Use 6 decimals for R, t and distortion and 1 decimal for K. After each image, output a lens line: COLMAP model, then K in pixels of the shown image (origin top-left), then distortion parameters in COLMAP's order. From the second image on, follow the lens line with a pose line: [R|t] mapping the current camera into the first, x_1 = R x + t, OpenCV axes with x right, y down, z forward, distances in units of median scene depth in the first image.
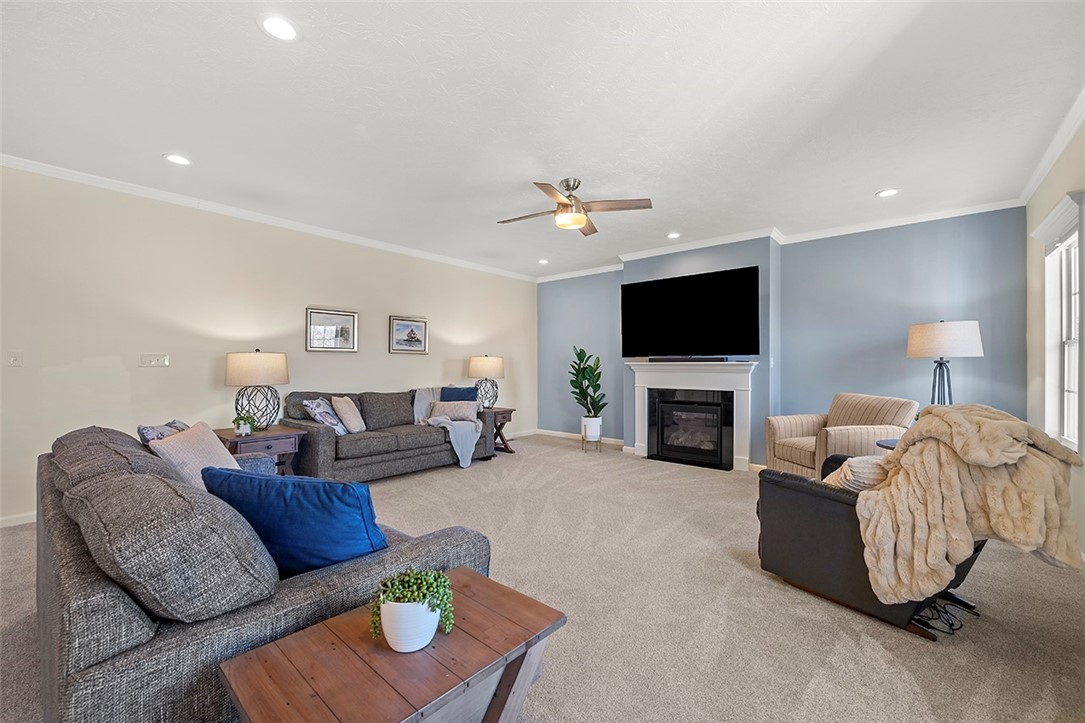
lens RADIAL K [[452.1, 0, 542.5], [0, 452.1, 361.5], [0, 0, 1]] dist [-0.000092, -0.000023]
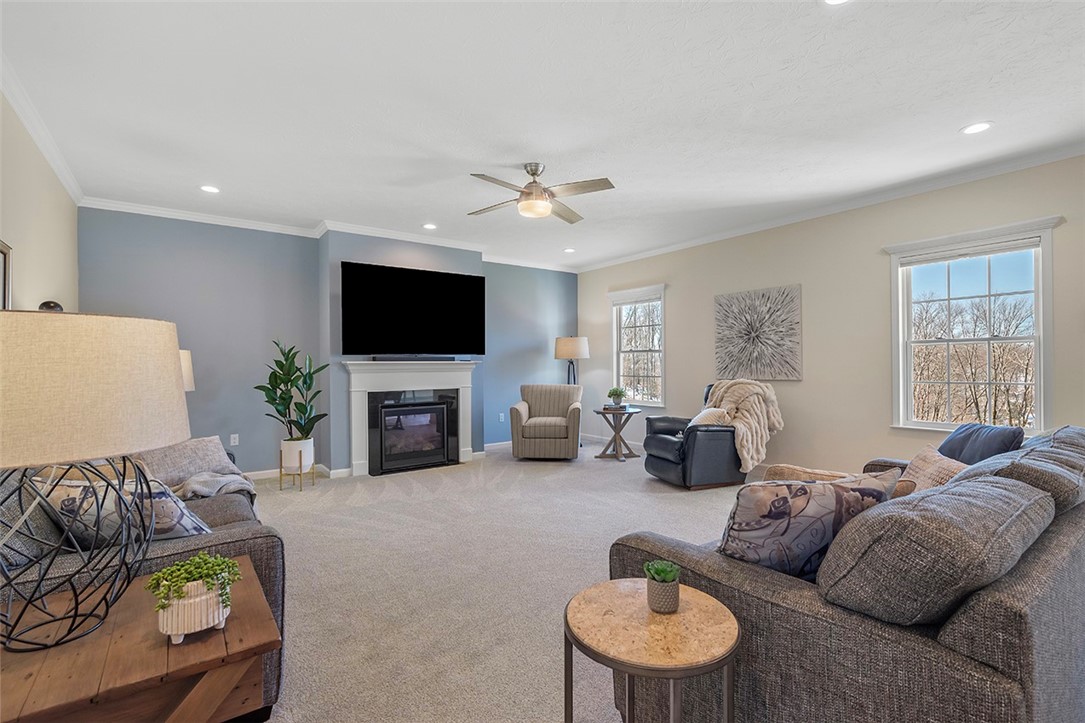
lens RADIAL K [[496.0, 0, 542.5], [0, 496.0, 361.5], [0, 0, 1]] dist [-0.000995, -0.000013]
pose [[0.210821, 0.001103, 0.977524, -0.630044], [-0.000600, 0.999999, -0.000999, 0.003102], [-0.977525, -0.000376, 0.210821, 0.520895]]
